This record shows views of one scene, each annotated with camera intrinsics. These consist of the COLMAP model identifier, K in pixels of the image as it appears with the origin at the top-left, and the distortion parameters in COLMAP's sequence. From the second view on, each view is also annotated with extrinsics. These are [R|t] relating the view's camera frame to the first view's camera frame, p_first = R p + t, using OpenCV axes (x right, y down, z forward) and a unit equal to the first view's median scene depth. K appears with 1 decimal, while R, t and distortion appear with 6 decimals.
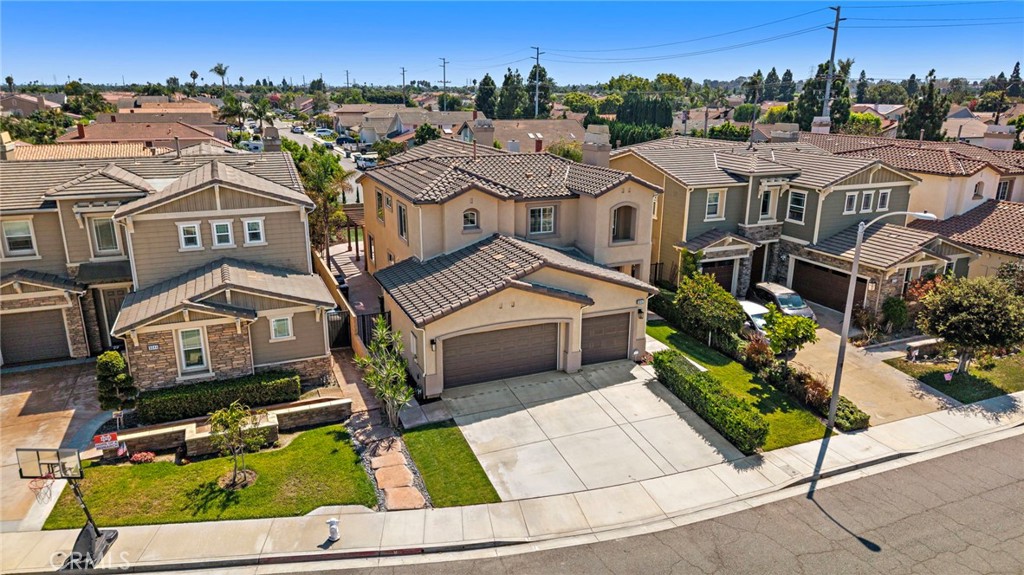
lens RADIAL K [[672.2, 0, 508.5], [0, 672.2, 288.5], [0, 0, 1]] dist [0.026103, -0.031174]
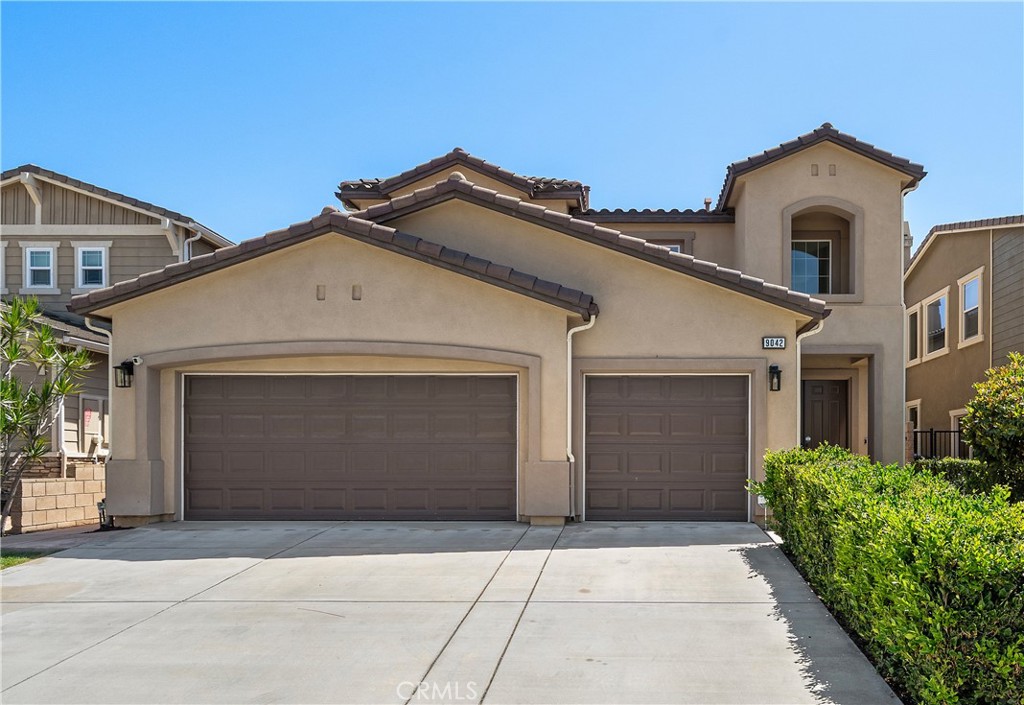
lens RADIAL K [[792.8, 0, 631.7], [0, 792.8, 462.3], [0, 0, 1]] dist [-0.003210, 0.003436]
pose [[0.920074, -0.002971, -0.391734, 0.297694], [-0.108642, 0.958813, -0.262440, 0.198807], [0.376379, 0.284023, 0.881856, 0.654395]]
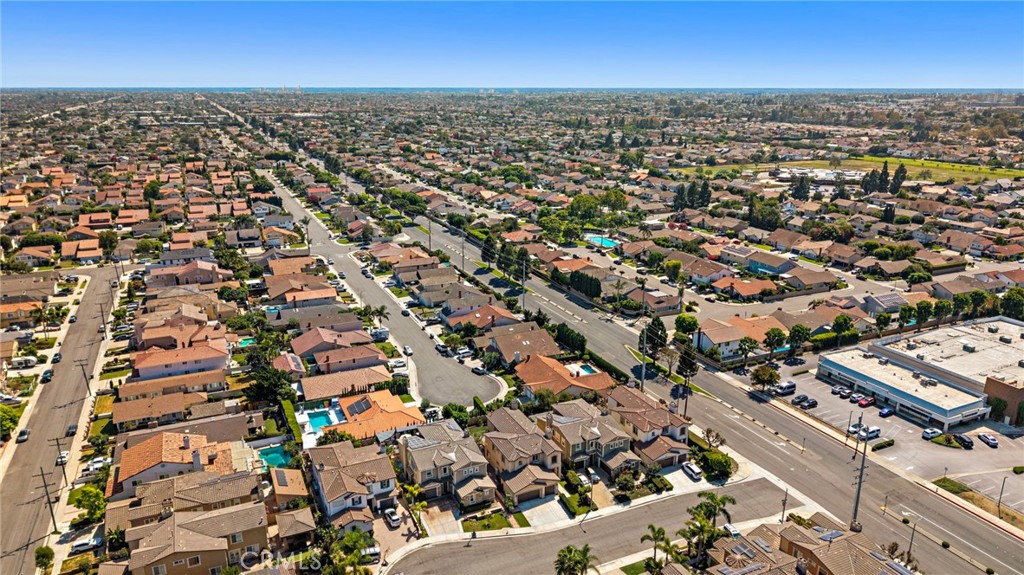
lens RADIAL K [[672.2, 0, 510.9], [0, 672.2, 286.2], [0, 0, 1]] dist [0.026103, -0.031174]
pose [[0.998236, -0.003584, 0.059259, -0.418859], [0.004295, 0.999920, -0.011870, -1.356581], [-0.059212, 0.012103, 0.998172, -3.882634]]
